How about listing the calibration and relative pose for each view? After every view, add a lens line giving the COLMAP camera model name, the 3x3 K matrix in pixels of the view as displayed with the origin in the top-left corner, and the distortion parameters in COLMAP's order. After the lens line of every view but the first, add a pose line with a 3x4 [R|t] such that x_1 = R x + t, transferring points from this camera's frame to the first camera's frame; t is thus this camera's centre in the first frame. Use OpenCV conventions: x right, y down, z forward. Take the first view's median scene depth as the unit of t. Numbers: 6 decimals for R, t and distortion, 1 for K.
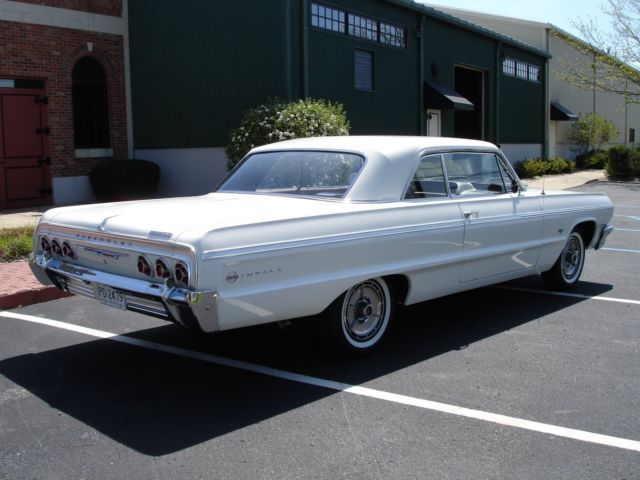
lens RADIAL K [[723.9, 0, 316.5], [0, 723.9, 237.1], [0, 0, 1]] dist [-0.113907, 0.000000]
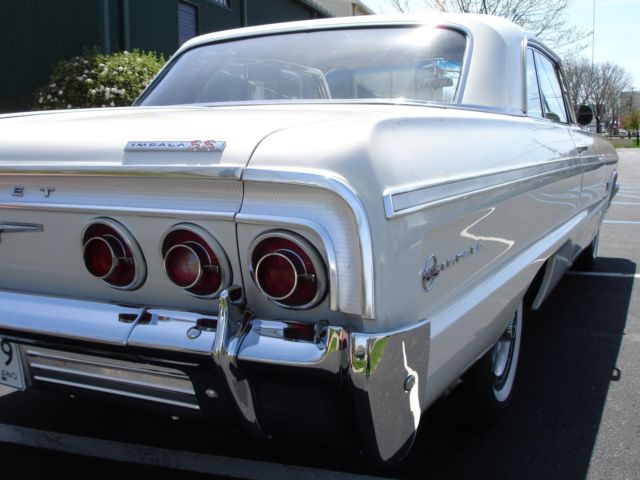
lens RADIAL K [[723.9, 0, 315.3], [0, 723.9, 234.0], [0, 0, 1]] dist [-0.113907, 0.000000]
pose [[0.952999, -0.041974, 0.300051, -0.069821], [0.039457, 0.999117, 0.014446, 0.008414], [-0.300393, -0.001928, 0.953814, 0.191373]]
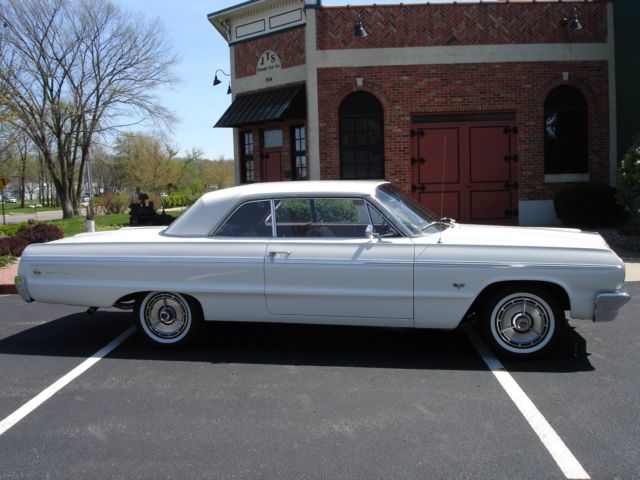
lens RADIAL K [[723.9, 0, 309.3], [0, 723.9, 244.2], [0, 0, 1]] dist [-0.113907, 0.000000]
pose [[0.520549, 0.073702, -0.850645, 0.464071], [-0.081752, 0.995993, 0.036268, -0.035604], [0.849909, 0.050662, 0.524488, 0.178230]]
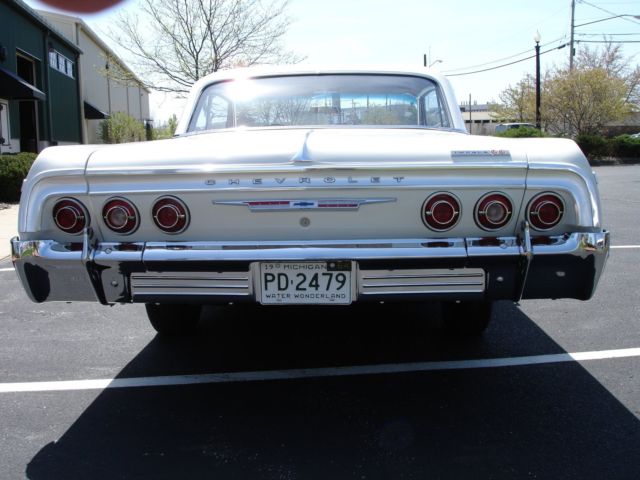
lens RADIAL K [[723.9, 0, 317.6], [0, 723.9, 238.9], [0, 0, 1]] dist [-0.113907, 0.000000]
pose [[0.746607, -0.086950, 0.659558, -0.199061], [0.094723, 0.995215, 0.023974, 0.010859], [-0.658487, 0.044576, 0.751271, 0.177858]]
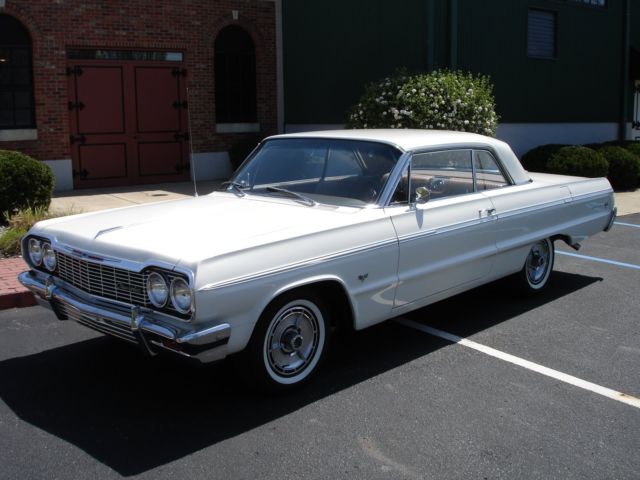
lens RADIAL K [[723.9, 0, 313.8], [0, 723.9, 244.1], [0, 0, 1]] dist [-0.113907, 0.000000]
pose [[0.933632, 0.068874, -0.351550, 0.160857], [-0.048913, 0.996662, 0.065360, -0.037560], [0.354878, -0.043827, 0.933885, 0.161501]]
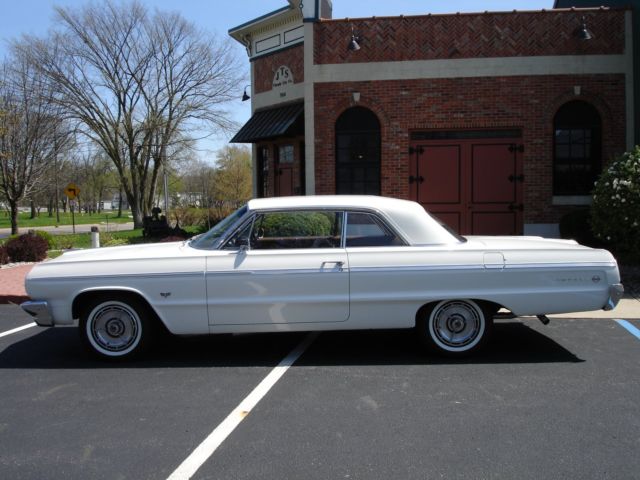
lens RADIAL K [[723.9, 0, 313.7], [0, 723.9, 242.9], [0, 0, 1]] dist [-0.113907, 0.000000]
pose [[0.397285, 0.066059, -0.915315, 0.521127], [-0.107228, 0.993915, 0.025190, -0.057414], [0.911409, 0.088140, 0.401951, 0.364352]]
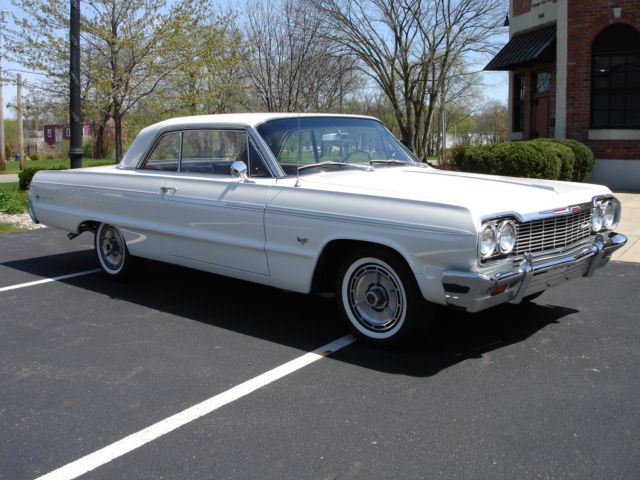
lens RADIAL K [[723.9, 0, 299.0], [0, 723.9, 235.5], [0, 0, 1]] dist [-0.113907, 0.000000]
pose [[-0.010460, 0.143610, -0.989579, 0.485126], [-0.110442, 0.983413, 0.143883, -0.053412], [0.993827, 0.110796, 0.005574, 0.464517]]
